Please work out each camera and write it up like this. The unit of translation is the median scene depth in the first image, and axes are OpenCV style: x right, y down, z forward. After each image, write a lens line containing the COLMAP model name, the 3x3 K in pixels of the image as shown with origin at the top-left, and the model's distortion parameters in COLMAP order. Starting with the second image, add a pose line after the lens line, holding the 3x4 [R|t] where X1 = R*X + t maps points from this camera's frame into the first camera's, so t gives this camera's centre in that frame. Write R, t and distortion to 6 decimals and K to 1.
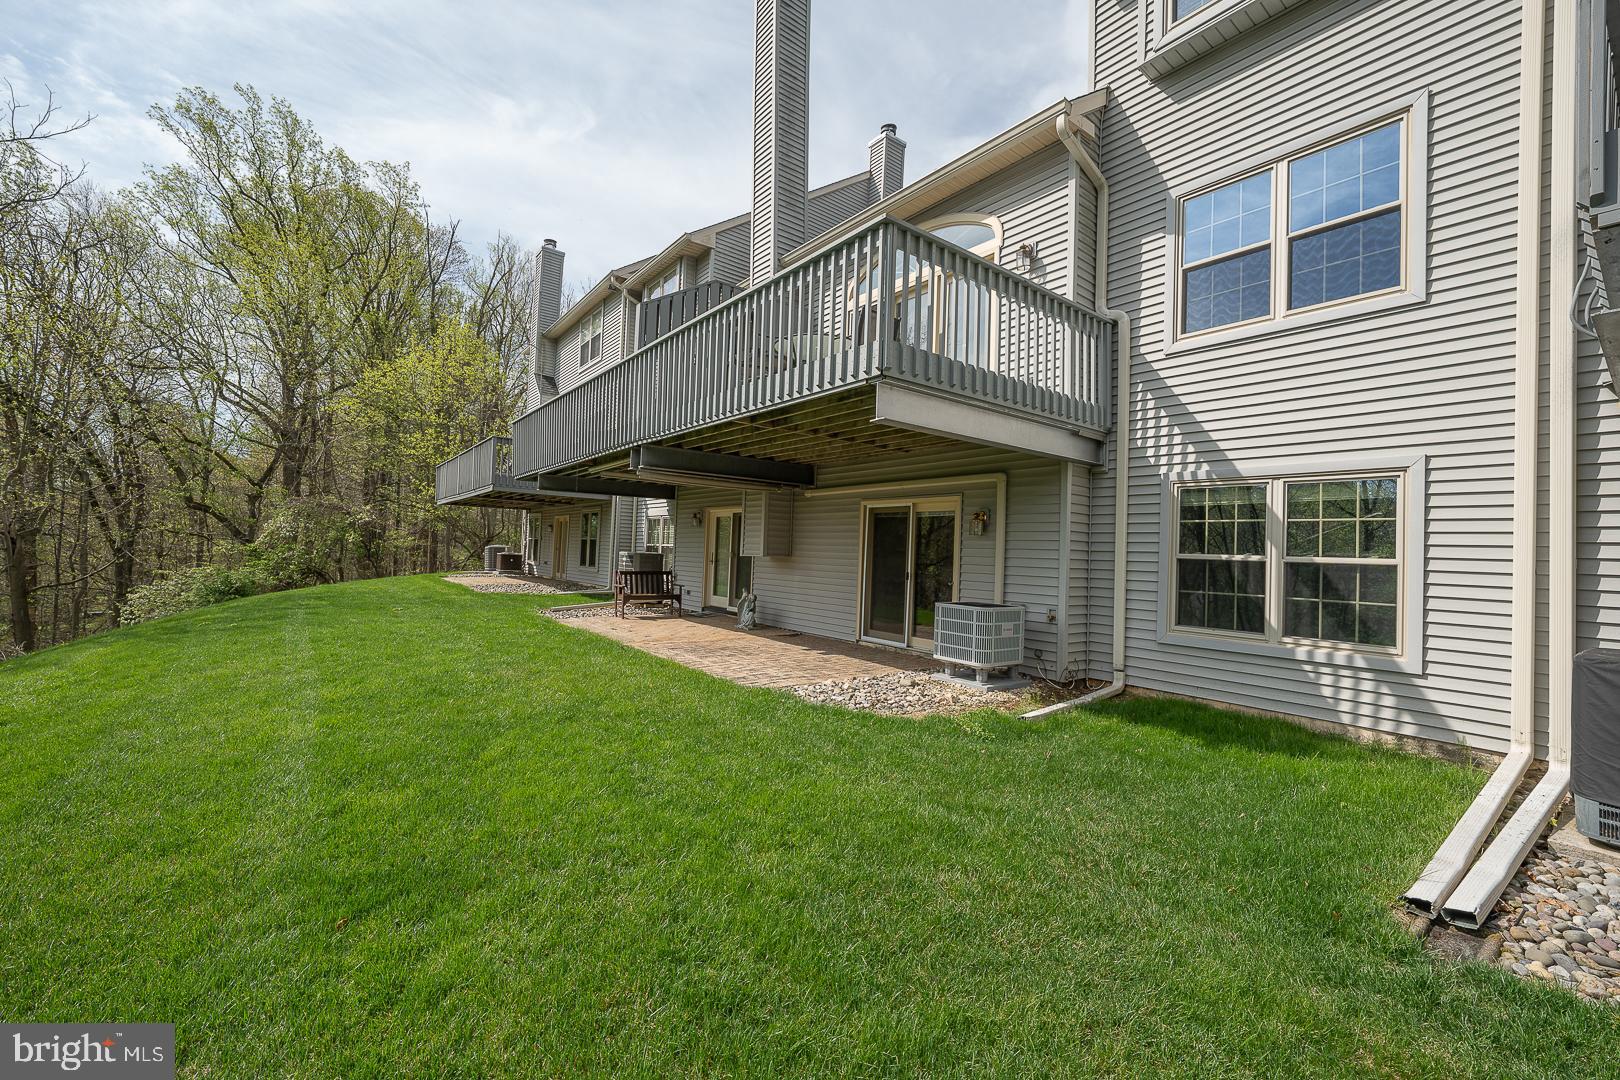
lens RADIAL K [[651.3, 0, 810.0], [0, 651.3, 540.0], [0, 0, 1]] dist [-0.014305, 0.000093]
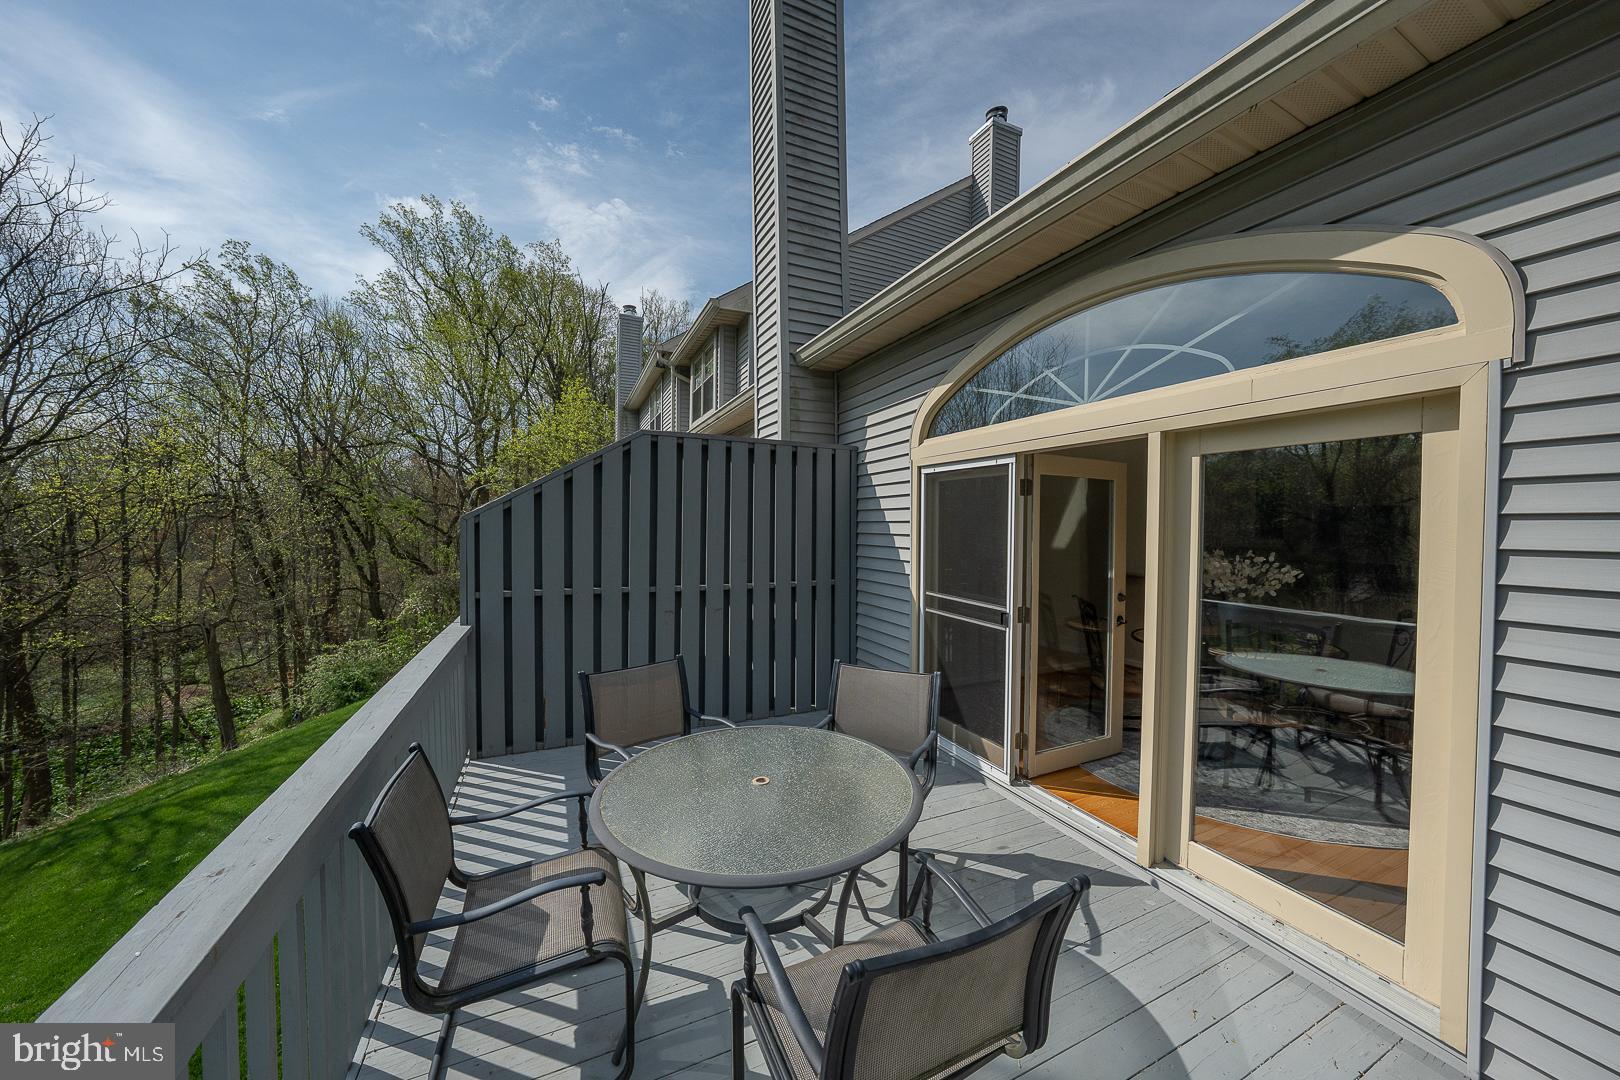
lens RADIAL K [[554.9, 0, 810.8], [0, 554.9, 533.2], [0, 0, 1]] dist [-0.036135, 0.007408]
pose [[0.974944, -0.025123, -0.221027, 0.110823], [0.031197, 0.999224, 0.024033, -0.500189], [0.220251, -0.030326, 0.974972, 0.935120]]
